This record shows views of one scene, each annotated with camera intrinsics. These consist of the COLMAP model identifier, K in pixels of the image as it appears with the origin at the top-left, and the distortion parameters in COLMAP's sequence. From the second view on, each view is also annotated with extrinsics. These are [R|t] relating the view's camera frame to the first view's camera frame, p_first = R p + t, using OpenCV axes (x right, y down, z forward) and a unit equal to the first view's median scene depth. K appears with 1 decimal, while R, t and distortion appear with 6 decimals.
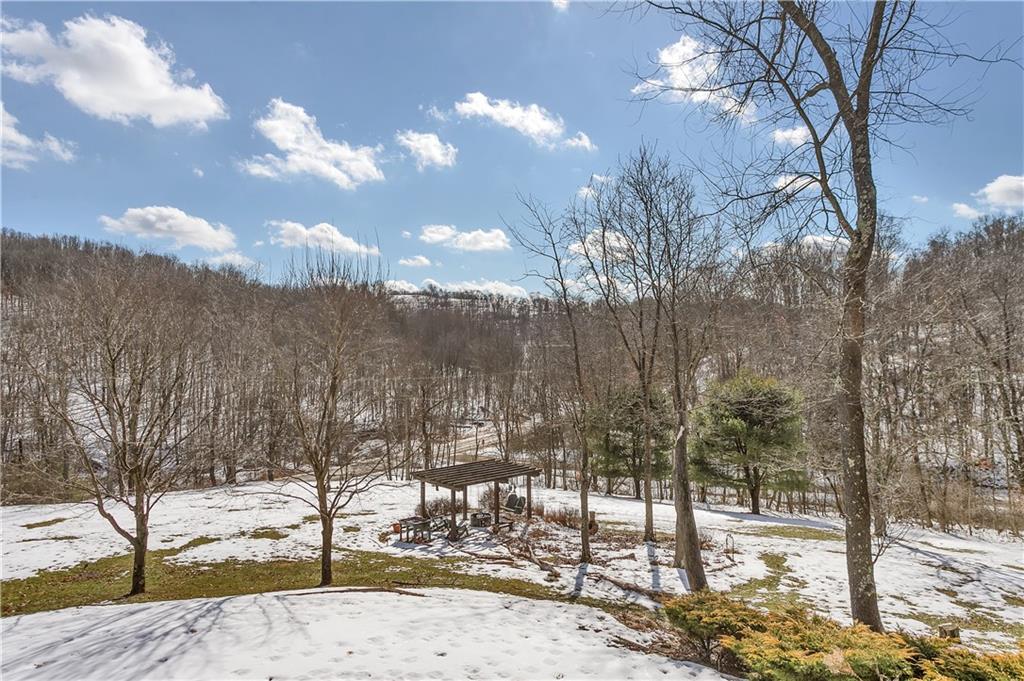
lens RADIAL K [[659.0, 0, 512.0], [0, 659.0, 340.5], [0, 0, 1]] dist [0.004491, 0.001404]
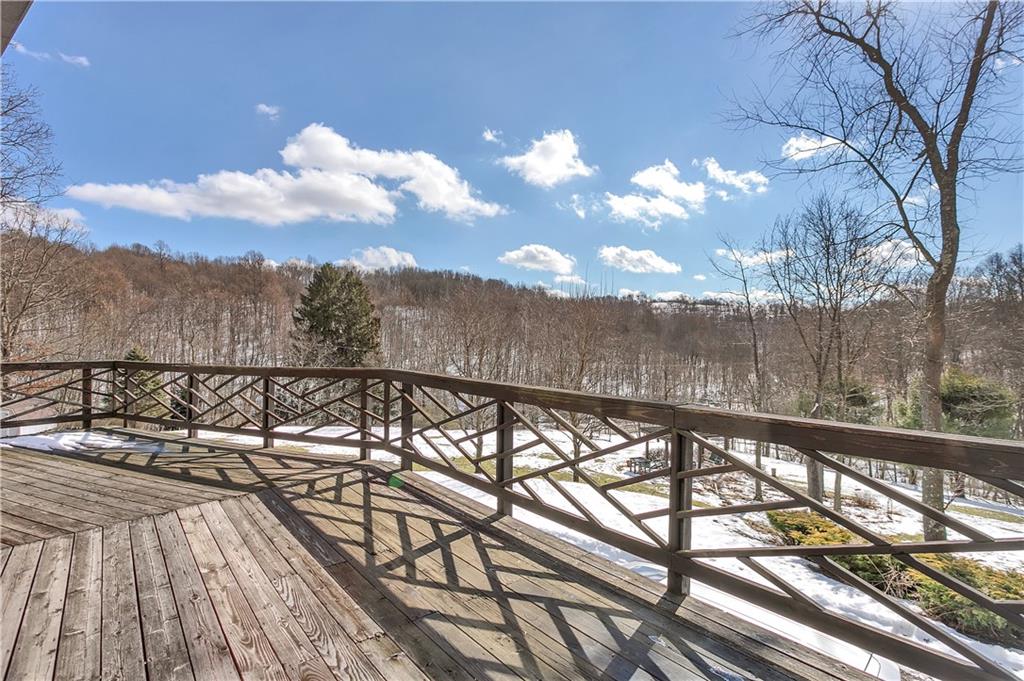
lens RADIAL K [[495.3, 0, 518.1], [0, 495.3, 334.4], [0, 0, 1]] dist [-0.004207, 0.001993]
pose [[0.901394, 0.013881, -0.432776, 0.075043], [-0.015872, 0.999874, -0.000989, -0.001769], [0.432708, 0.007761, 0.901501, -0.111604]]
